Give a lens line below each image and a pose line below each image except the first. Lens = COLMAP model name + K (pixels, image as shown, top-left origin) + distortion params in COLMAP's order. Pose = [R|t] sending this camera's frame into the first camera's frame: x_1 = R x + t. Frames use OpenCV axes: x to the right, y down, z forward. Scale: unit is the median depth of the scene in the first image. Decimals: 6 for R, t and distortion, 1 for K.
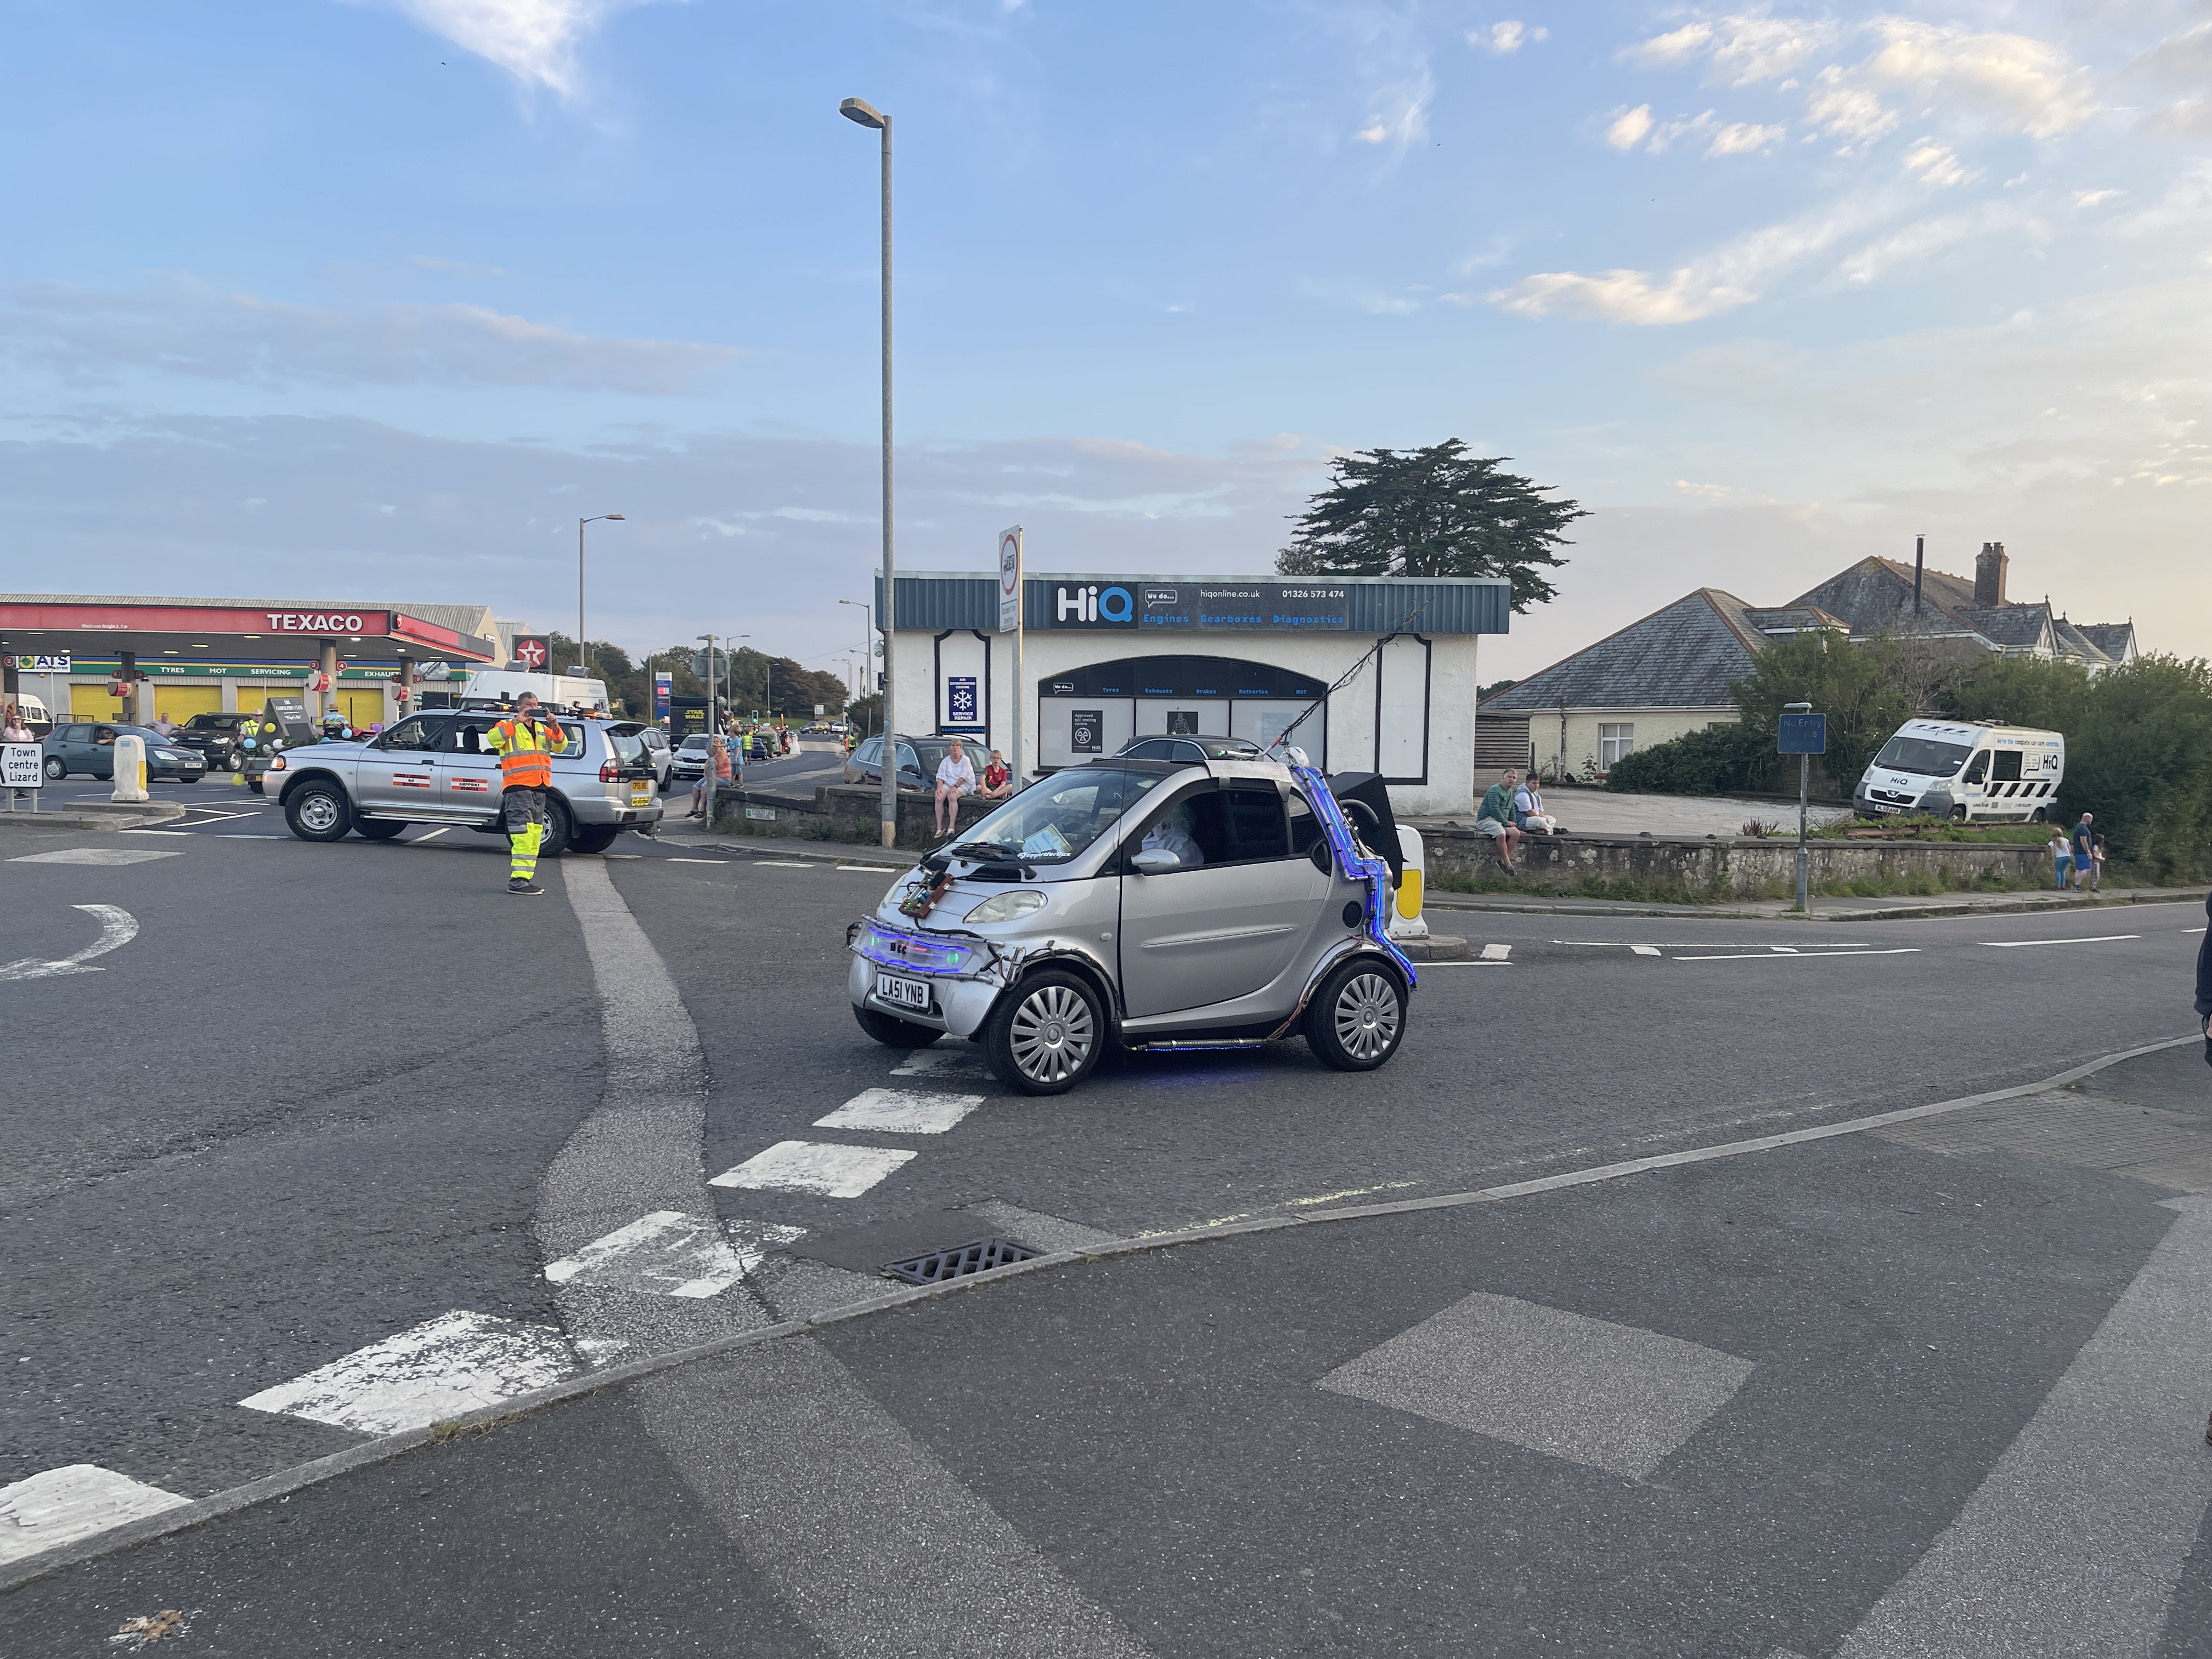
lens RADIAL K [[1656.7, 0, 1095.7], [0, 1656.7, 842.0], [0, 0, 1]] dist [0.058145, -0.066968]
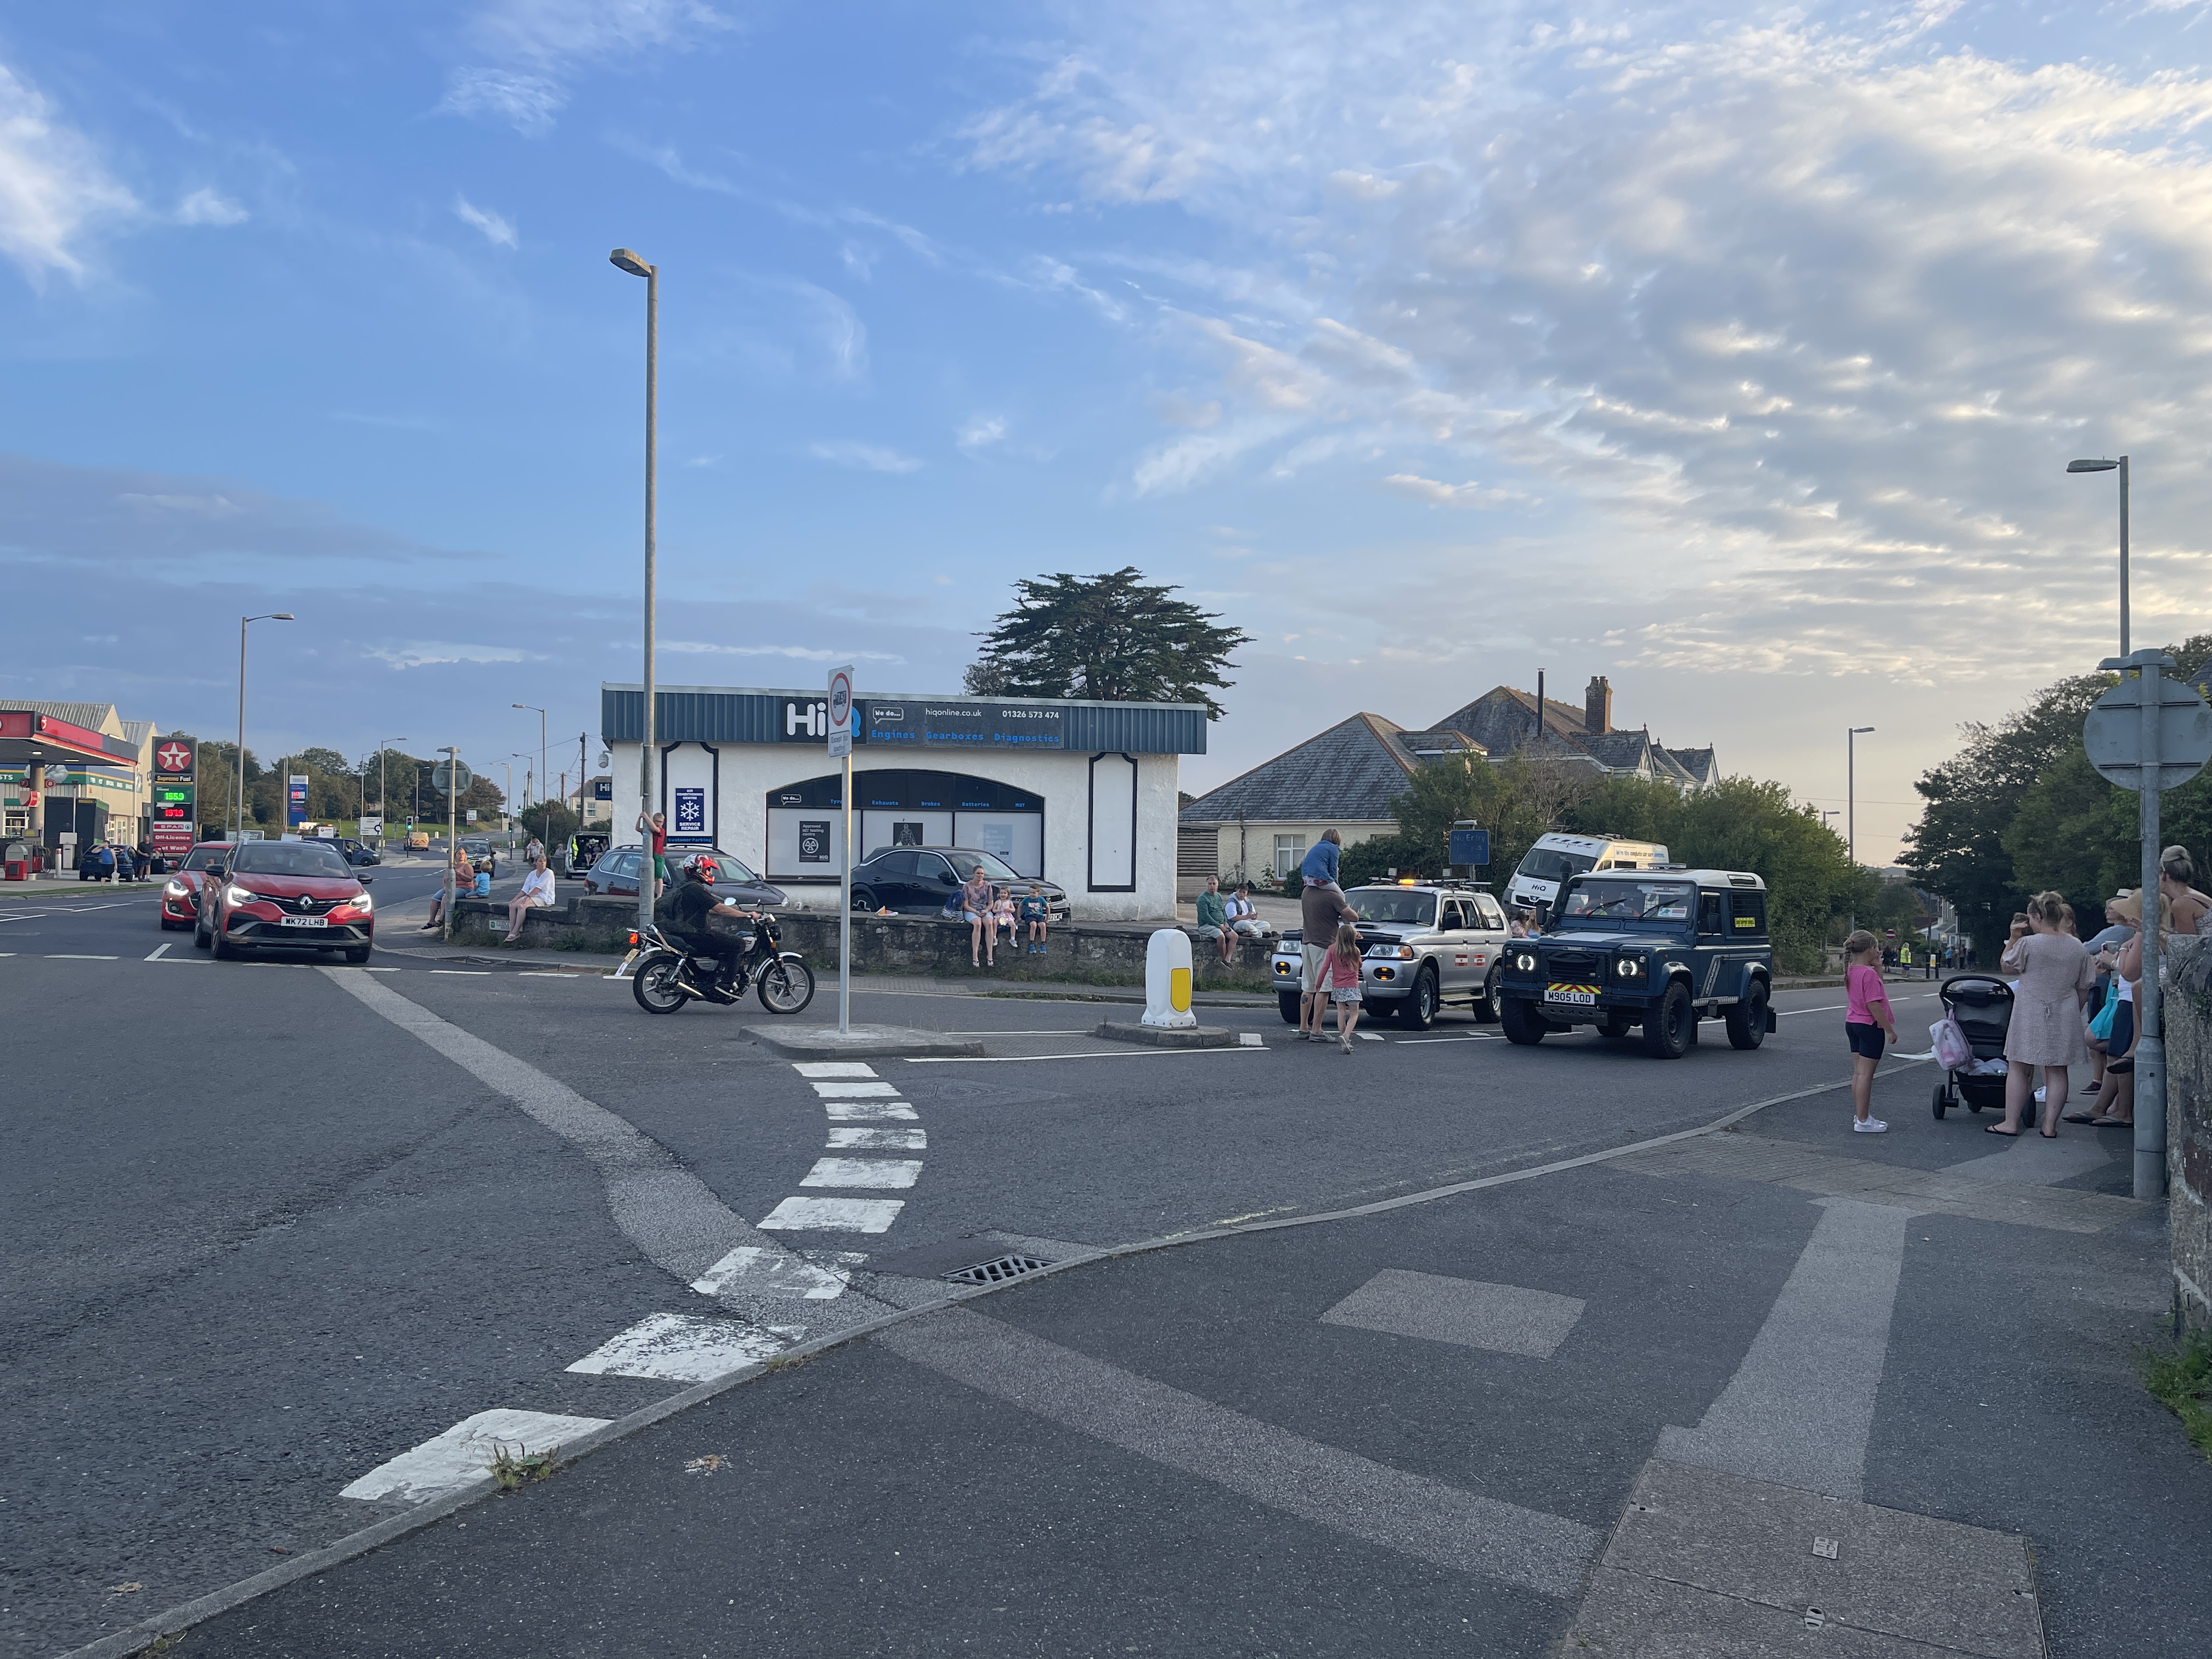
lens RADIAL K [[1651.6, 0, 1094.9], [0, 1651.6, 832.1], [0, 0, 1]] dist [0.080841, -0.107310]
pose [[0.980027, 0.002685, 0.198847, -0.066980], [0.011278, 0.997549, -0.069052, 0.000579], [-0.198545, 0.069916, 0.977595, -0.076452]]
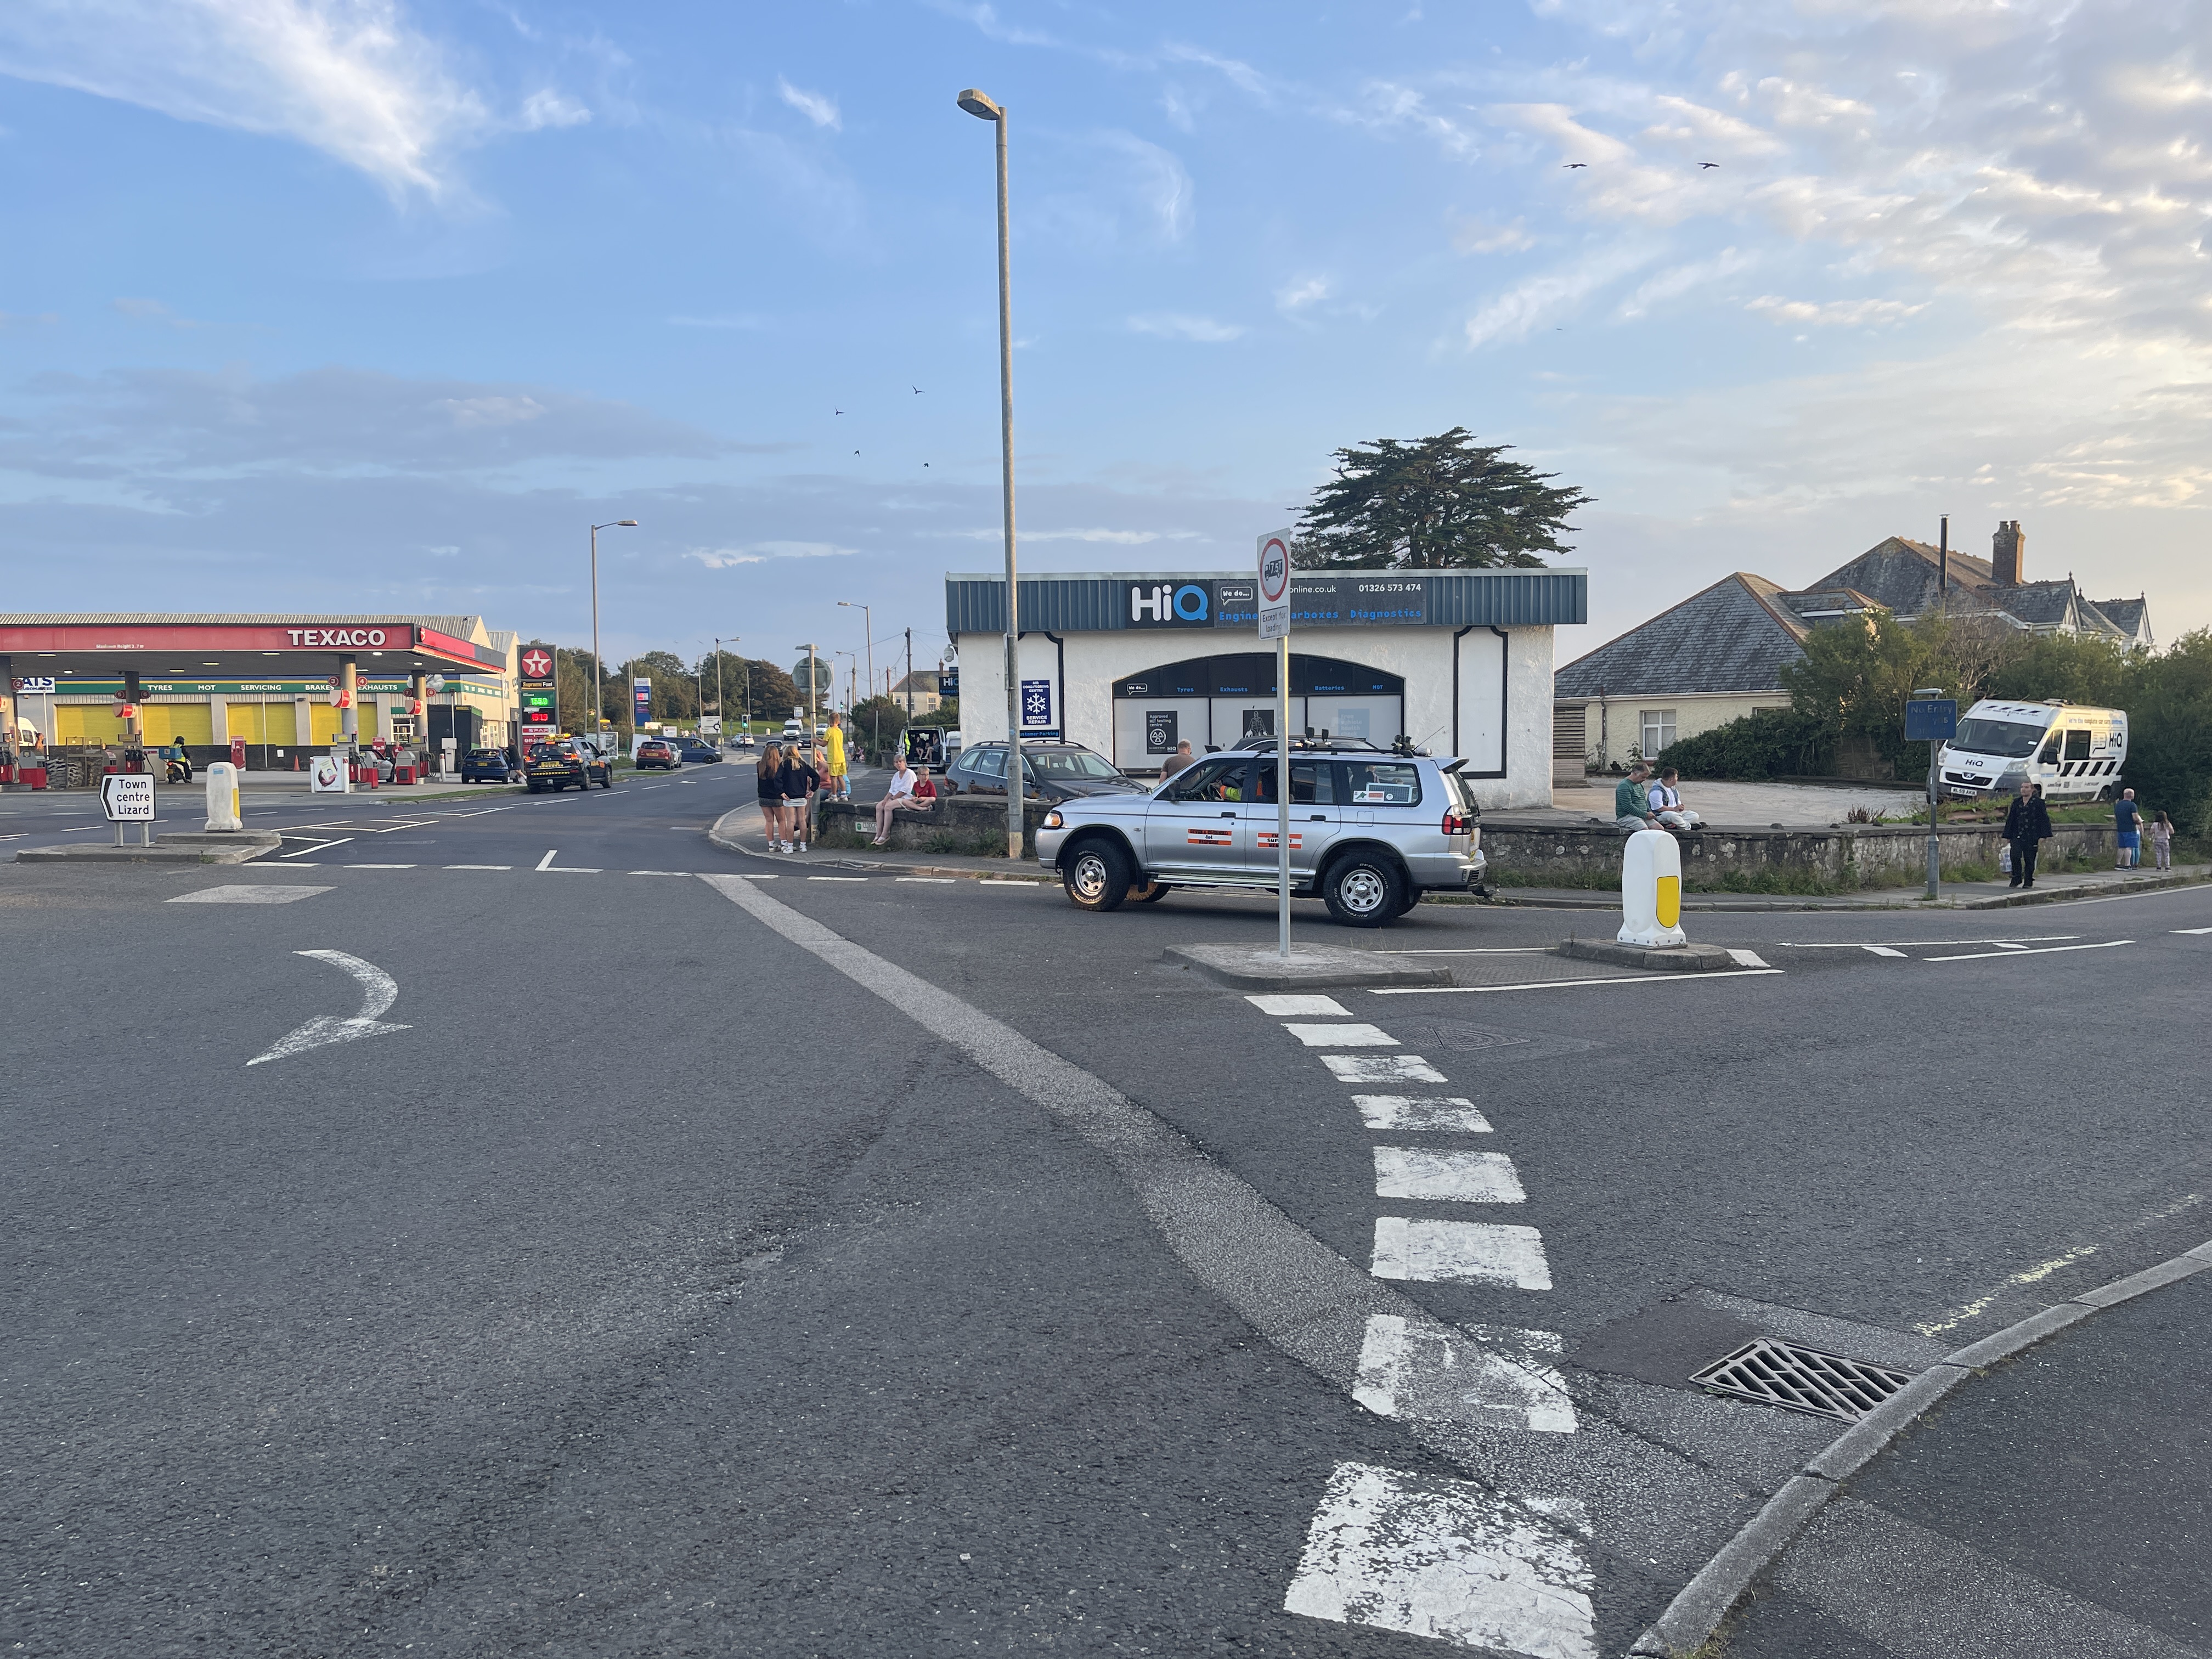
lens RADIAL K [[1649.2, 0, 1105.9], [0, 1649.2, 854.1], [0, 0, 1]] dist [0.060746, -0.072356]
pose [[0.999336, -0.025344, 0.026164, -0.113195], [0.025059, 0.999624, 0.011176, -0.010604], [-0.026437, -0.010513, 0.999595, 0.031053]]
